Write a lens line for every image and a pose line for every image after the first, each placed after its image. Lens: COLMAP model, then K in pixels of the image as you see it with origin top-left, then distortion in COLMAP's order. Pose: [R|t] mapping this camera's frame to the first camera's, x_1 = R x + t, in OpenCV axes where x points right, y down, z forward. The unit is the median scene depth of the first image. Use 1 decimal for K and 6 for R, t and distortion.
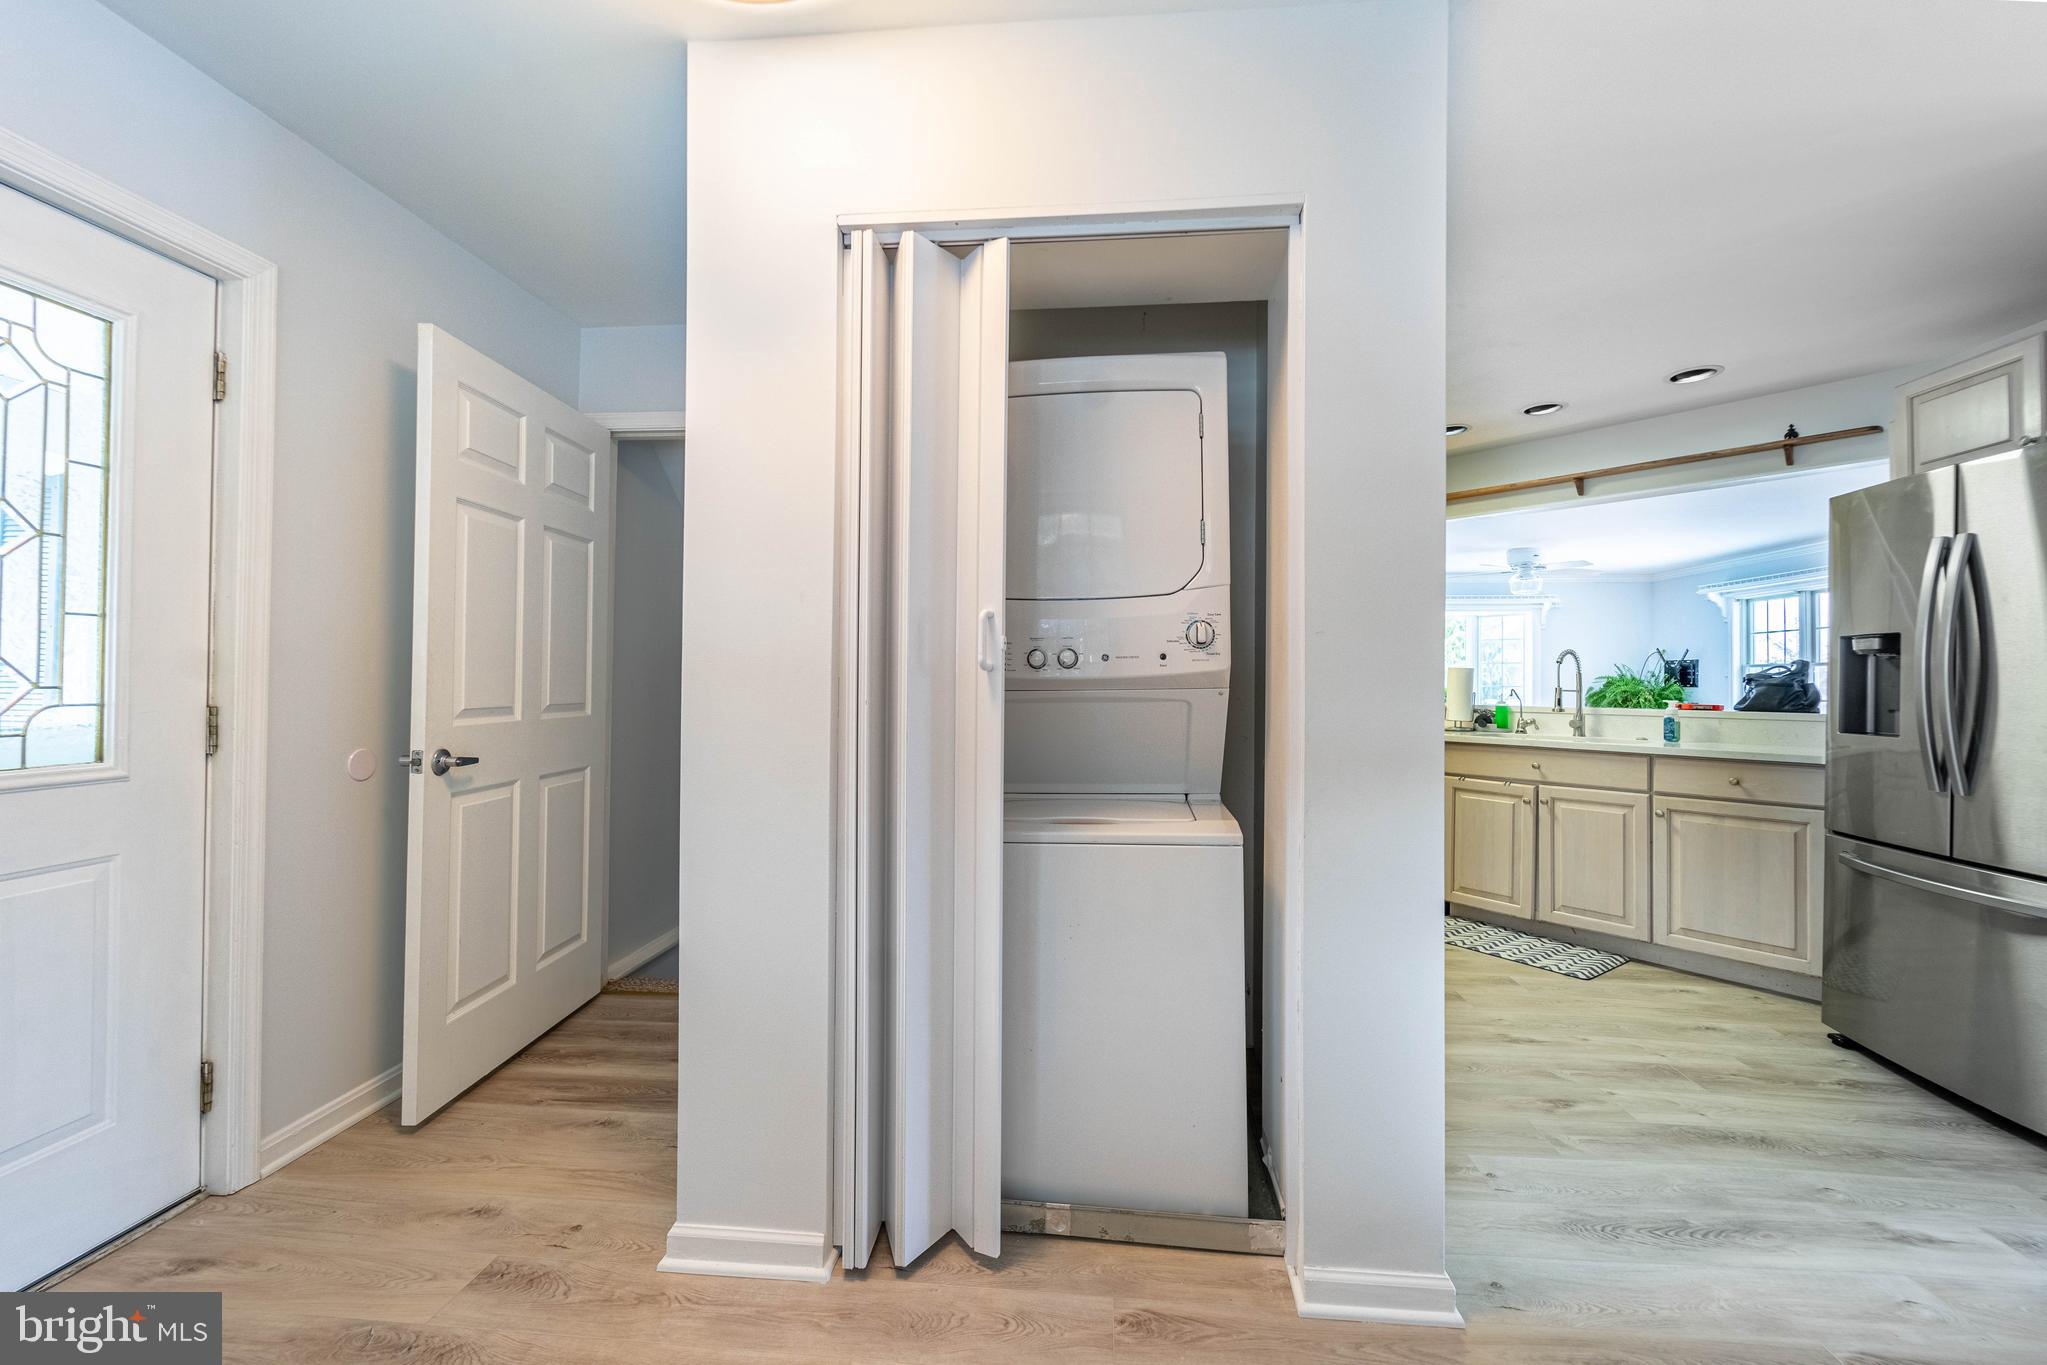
lens RADIAL K [[831.2, 0, 1015.9], [0, 831.2, 669.3], [0, 0, 1]] dist [-0.003079, 0.000245]
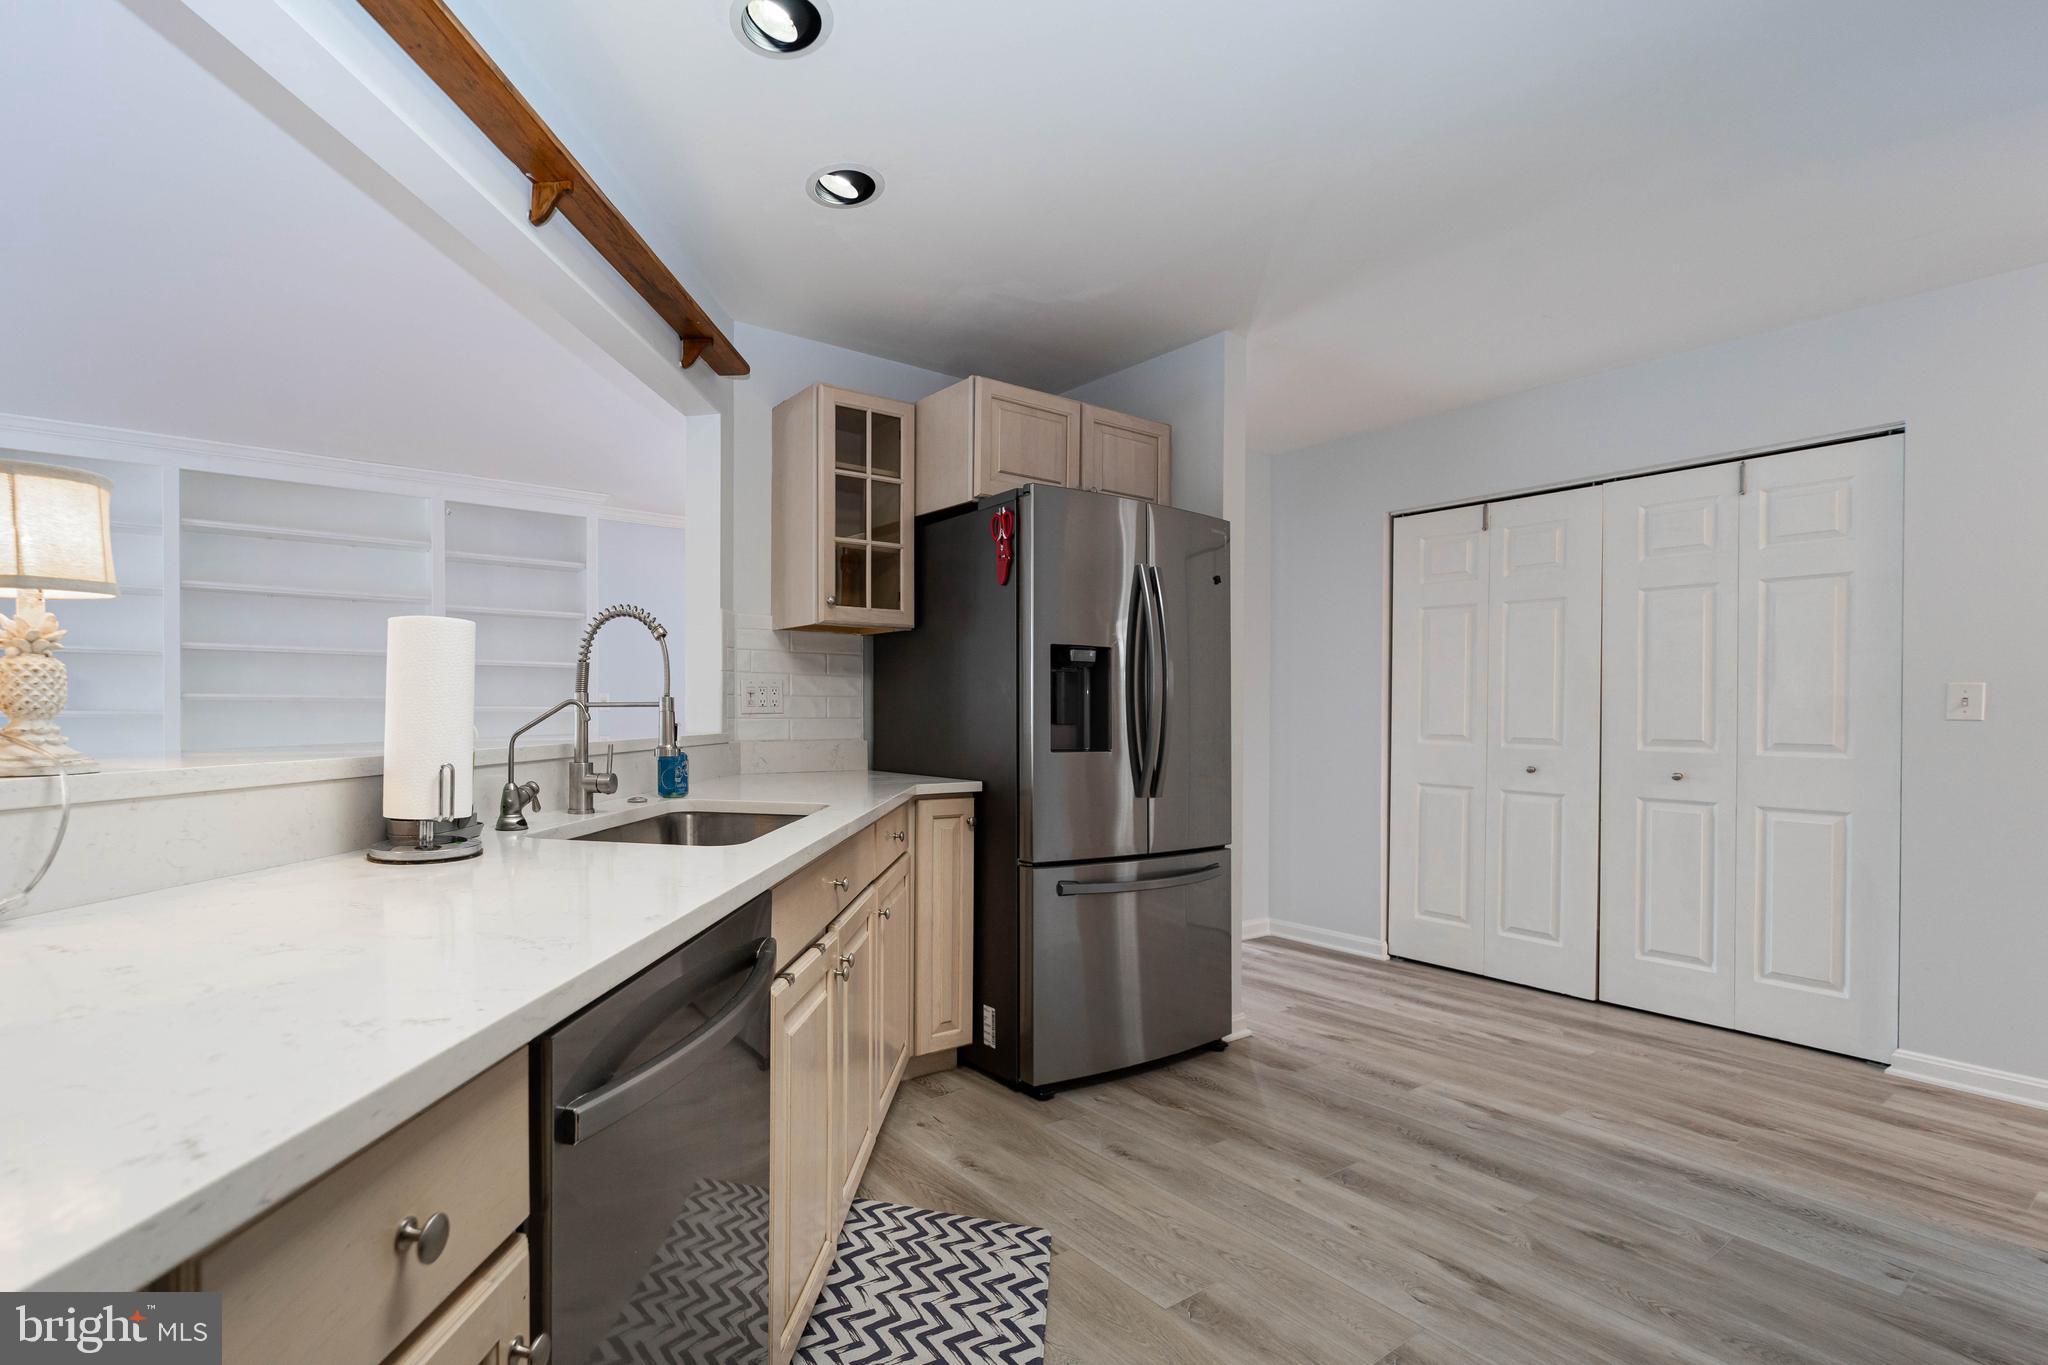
lens RADIAL K [[831.6, 0, 876.2], [0, 831.6, 717.9], [0, 0, 1]] dist [-0.003079, 0.000245]
pose [[-0.599169, -0.024634, 0.800244, 0.280849], [-0.029864, 0.999519, 0.008408, 0.027168], [-0.800066, -0.018861, -0.599616, 1.228696]]
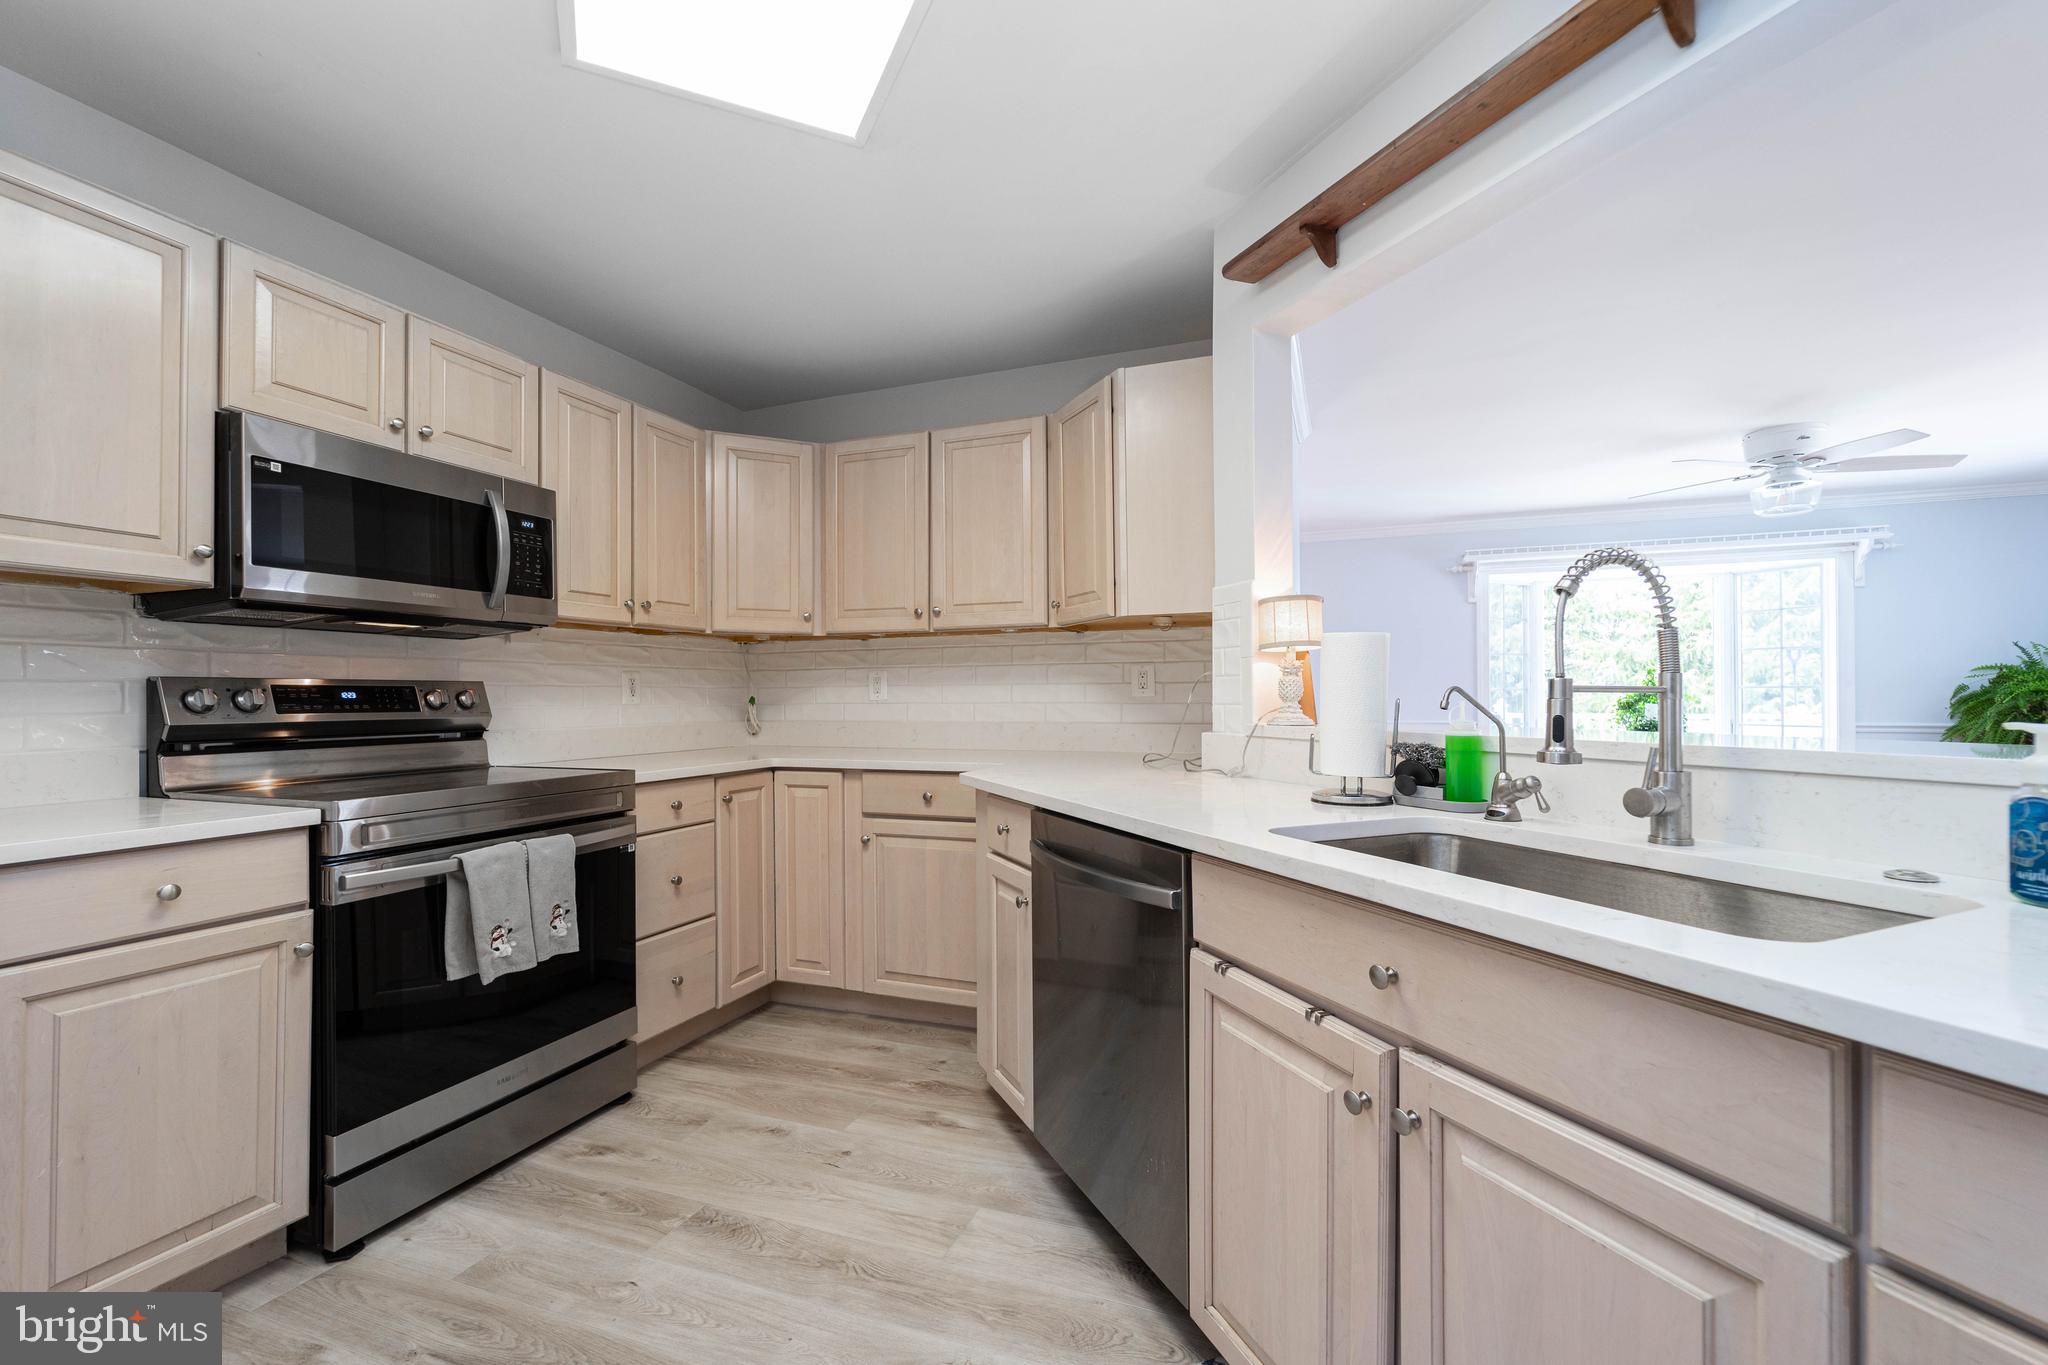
lens RADIAL K [[831.6, 0, 1010.7], [0, 831.6, 694.2], [0, 0, 1]] dist [-0.003079, 0.000245]
pose [[0.960092, -0.015267, -0.279268, 0.586765], [0.019557, 0.999730, 0.012581, 0.021124], [0.279001, -0.017541, 0.960131, 0.712857]]
